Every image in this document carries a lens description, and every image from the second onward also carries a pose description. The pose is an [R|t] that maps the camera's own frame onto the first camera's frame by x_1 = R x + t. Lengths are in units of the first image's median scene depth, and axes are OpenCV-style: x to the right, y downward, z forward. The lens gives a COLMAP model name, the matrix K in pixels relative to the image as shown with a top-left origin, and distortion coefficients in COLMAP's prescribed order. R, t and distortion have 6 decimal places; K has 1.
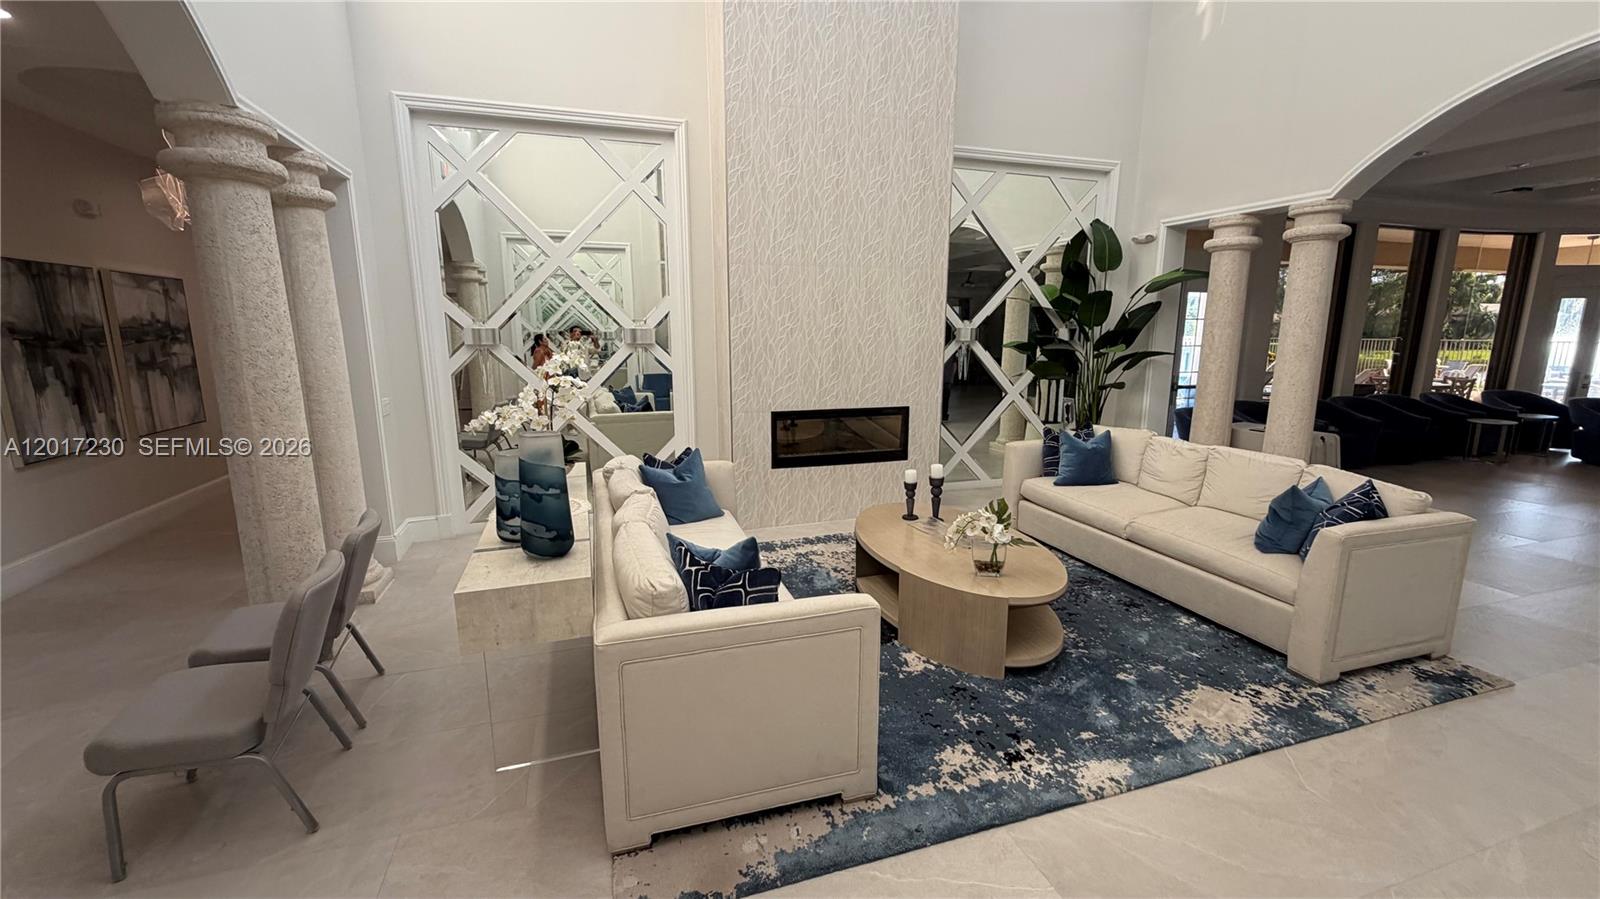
lens RADIAL K [[639.8, 0, 793.2], [0, 639.8, 448.2], [0, 0, 1]] dist [-0.000531, -0.000326]
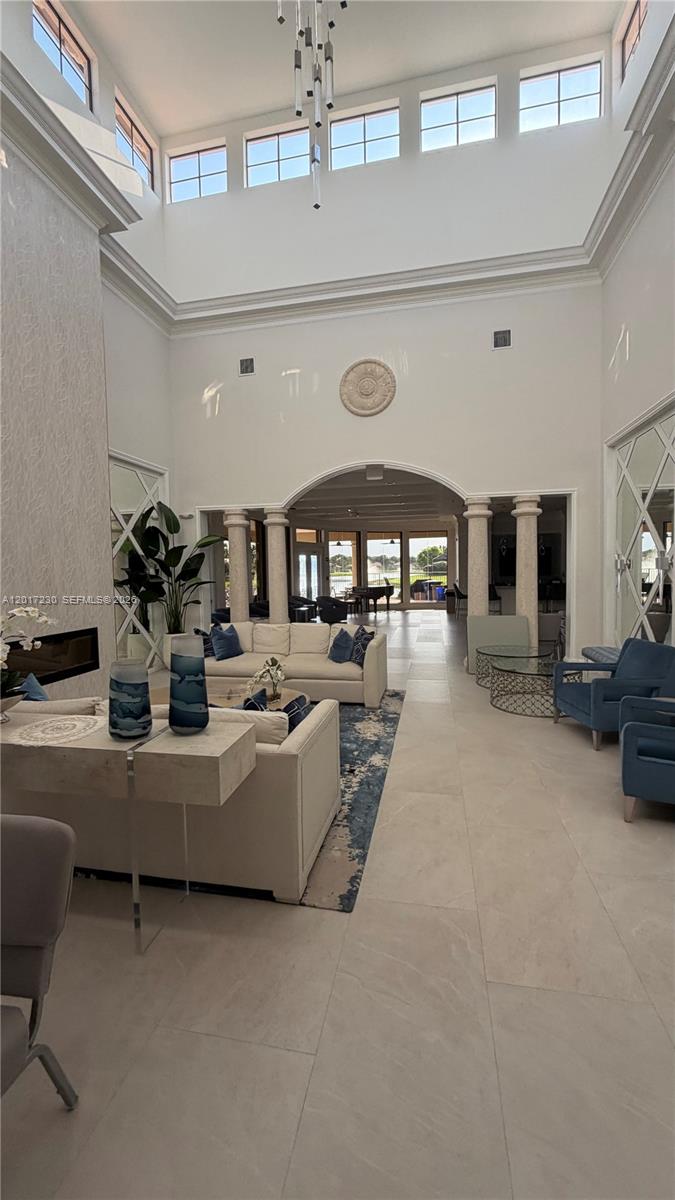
lens RADIAL K [[479.9, 0, 337.8], [0, 479.9, 593.3], [0, 0, 1]] dist [-0.000531, -0.000326]
pose [[0.488369, -0.051251, 0.871131, -0.583462], [0.176637, 0.983415, -0.041168, -0.008117], [-0.854573, 0.173979, 0.489322, 0.119526]]
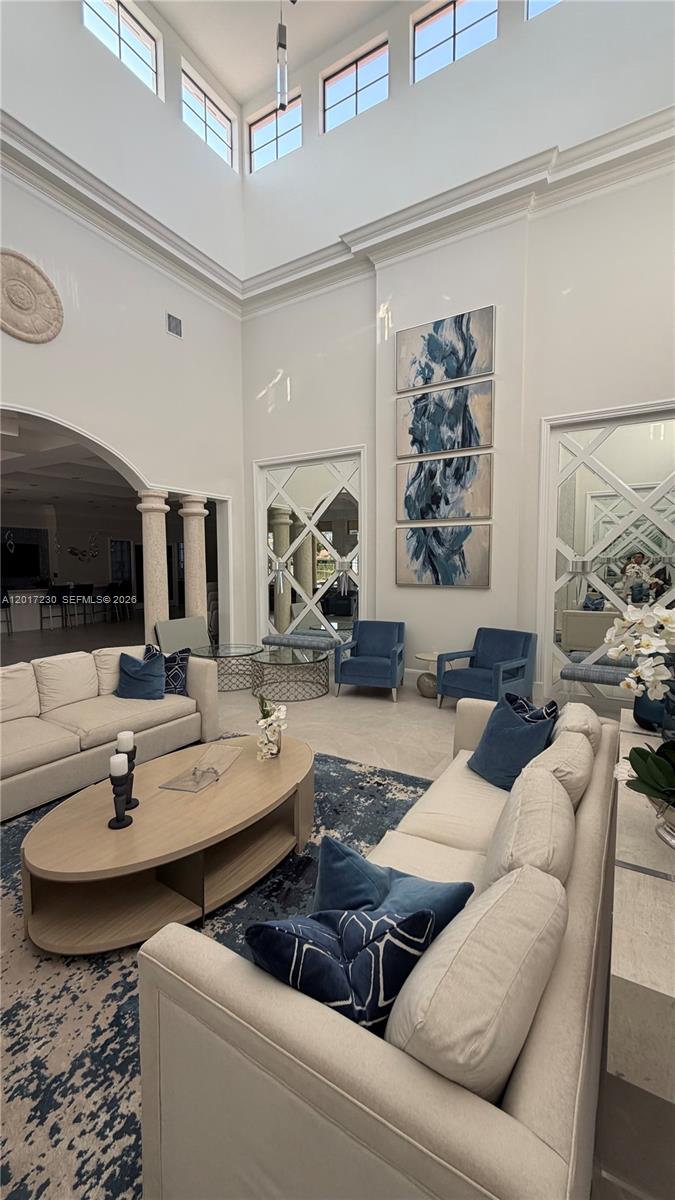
lens RADIAL K [[479.9, 0, 336.5], [0, 479.9, 593.6], [0, 0, 1]] dist [-0.000531, -0.000326]
pose [[-0.653359, -0.045490, 0.755680, -0.376474], [0.143221, 0.972740, 0.182385, -0.207873], [-0.743377, 0.227392, -0.629033, 1.122992]]
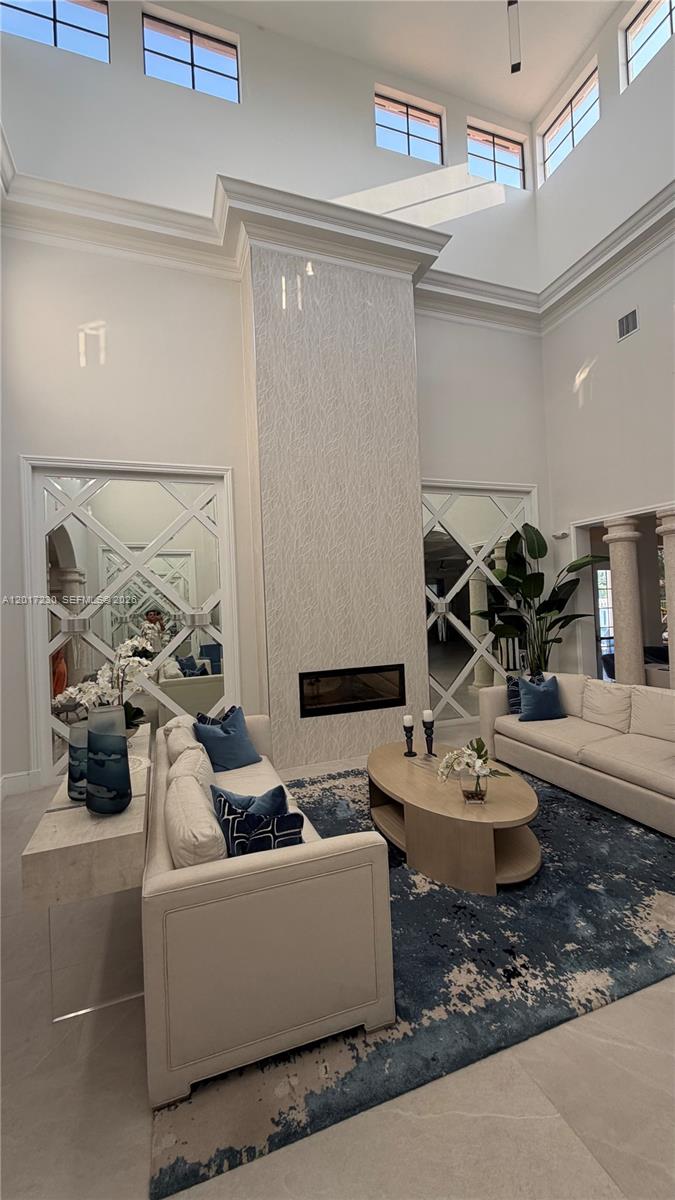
lens RADIAL K [[479.9, 0, 337.5], [0, 479.9, 593.3], [0, 0, 1]] dist [-0.000531, -0.000326]
pose [[0.998344, -0.039175, 0.042122, 0.012734], [0.046964, 0.977931, -0.203583, -0.016648], [-0.033217, 0.205224, 0.978151, 0.012594]]
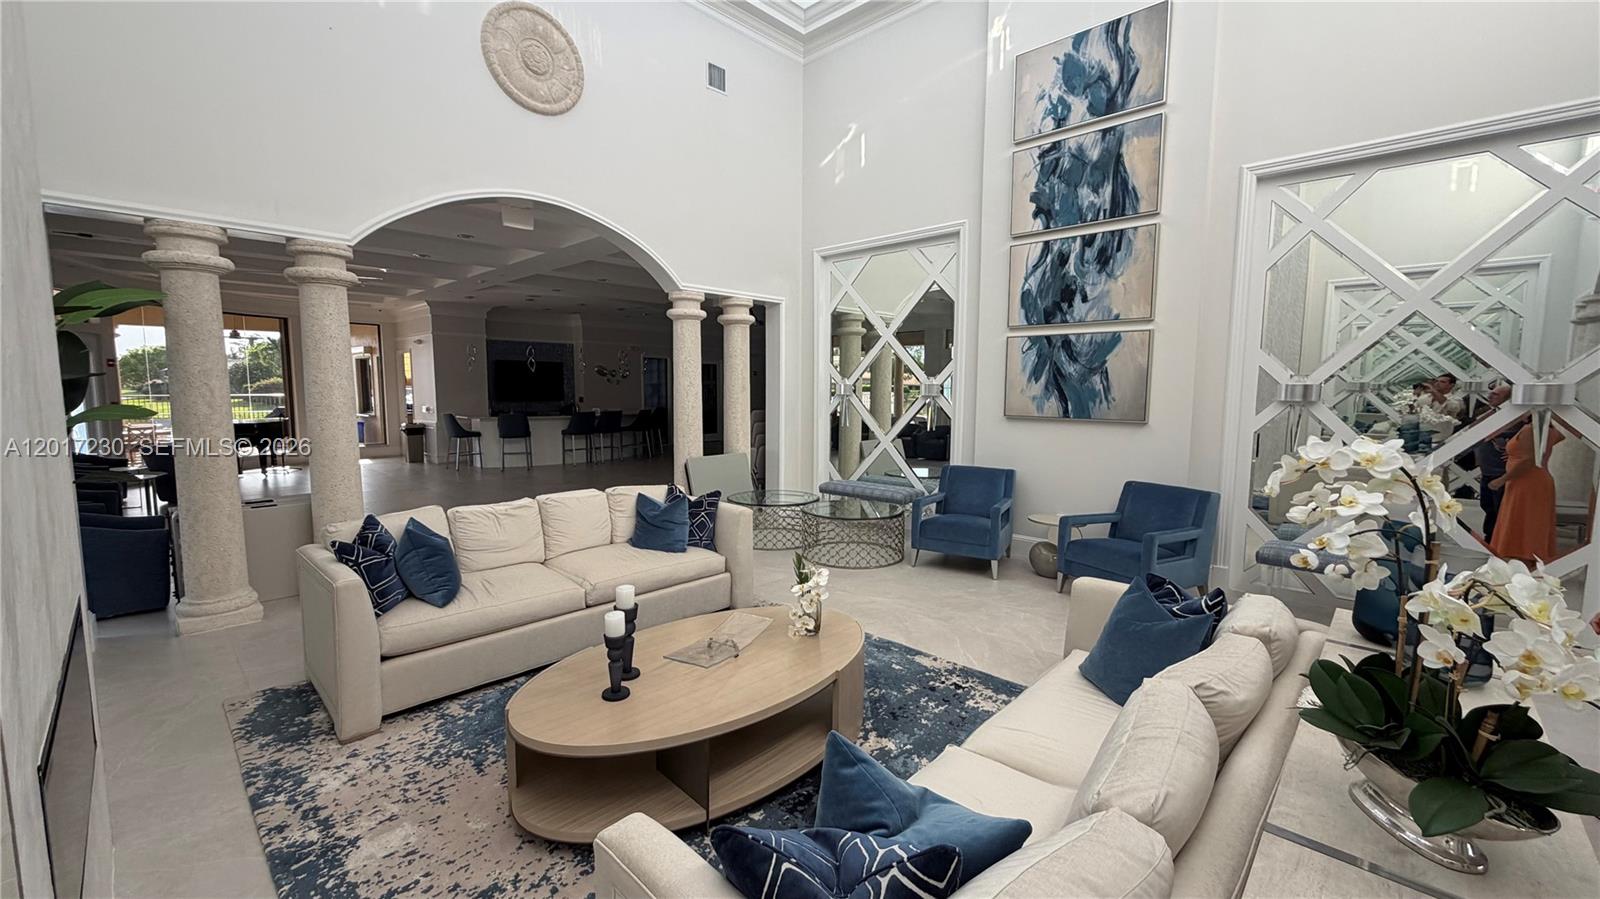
lens RADIAL K [[639.8, 0, 792.2], [0, 639.8, 447.2], [0, 0, 1]] dist [-0.000531, -0.000326]
pose [[-0.471354, -0.082041, 0.878120, -0.398102], [0.157436, 0.971844, 0.175306, -0.192560], [-0.867778, 0.220879, -0.445166, 1.093586]]
